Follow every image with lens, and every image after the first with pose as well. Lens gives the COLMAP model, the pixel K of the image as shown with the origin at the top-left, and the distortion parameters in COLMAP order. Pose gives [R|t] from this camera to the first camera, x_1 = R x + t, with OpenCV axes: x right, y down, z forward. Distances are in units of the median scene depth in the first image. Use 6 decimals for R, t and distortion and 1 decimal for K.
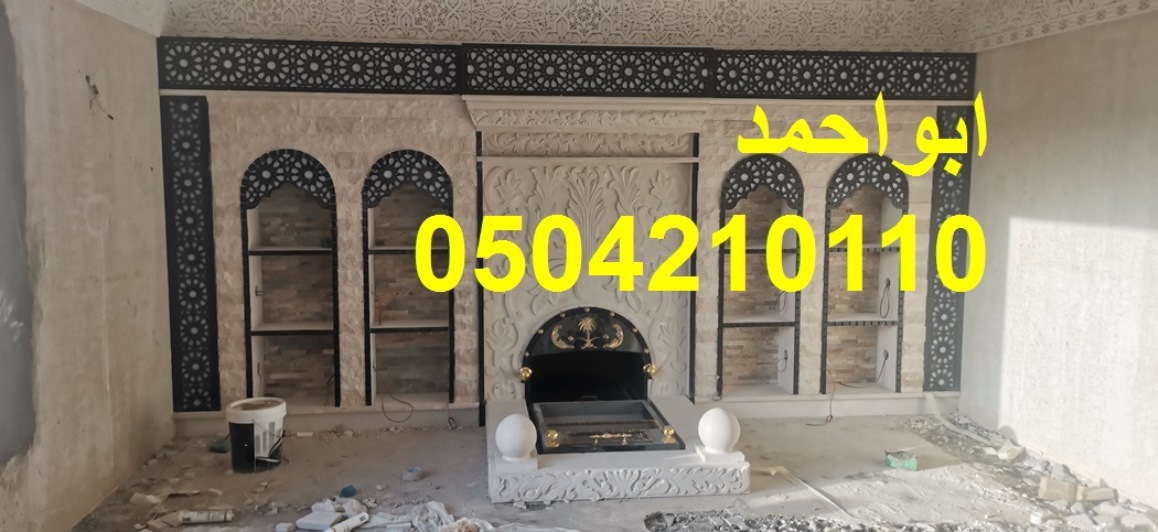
lens RADIAL K [[920.5, 0, 552.7], [0, 920.5, 249.9], [0, 0, 1]] dist [0.087473, -0.097873]
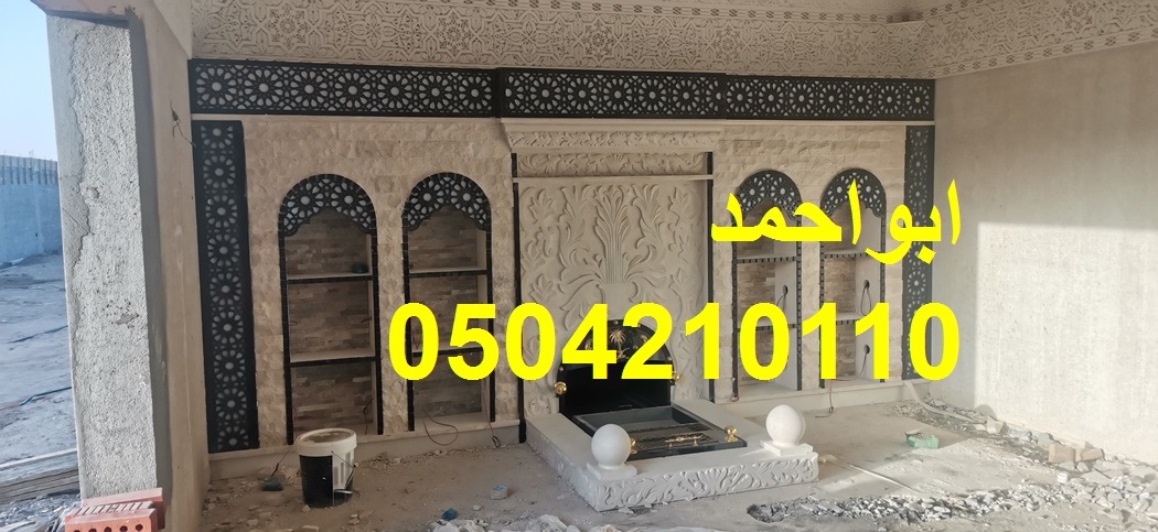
lens RADIAL K [[920.5, 0, 581.7], [0, 920.5, 249.5], [0, 0, 1]] dist [0.087473, -0.097873]
pose [[0.975254, -0.035987, 0.218139, -0.235346], [0.040386, 0.999060, -0.015738, -0.002865], [-0.217367, 0.024159, 0.975791, -0.009999]]
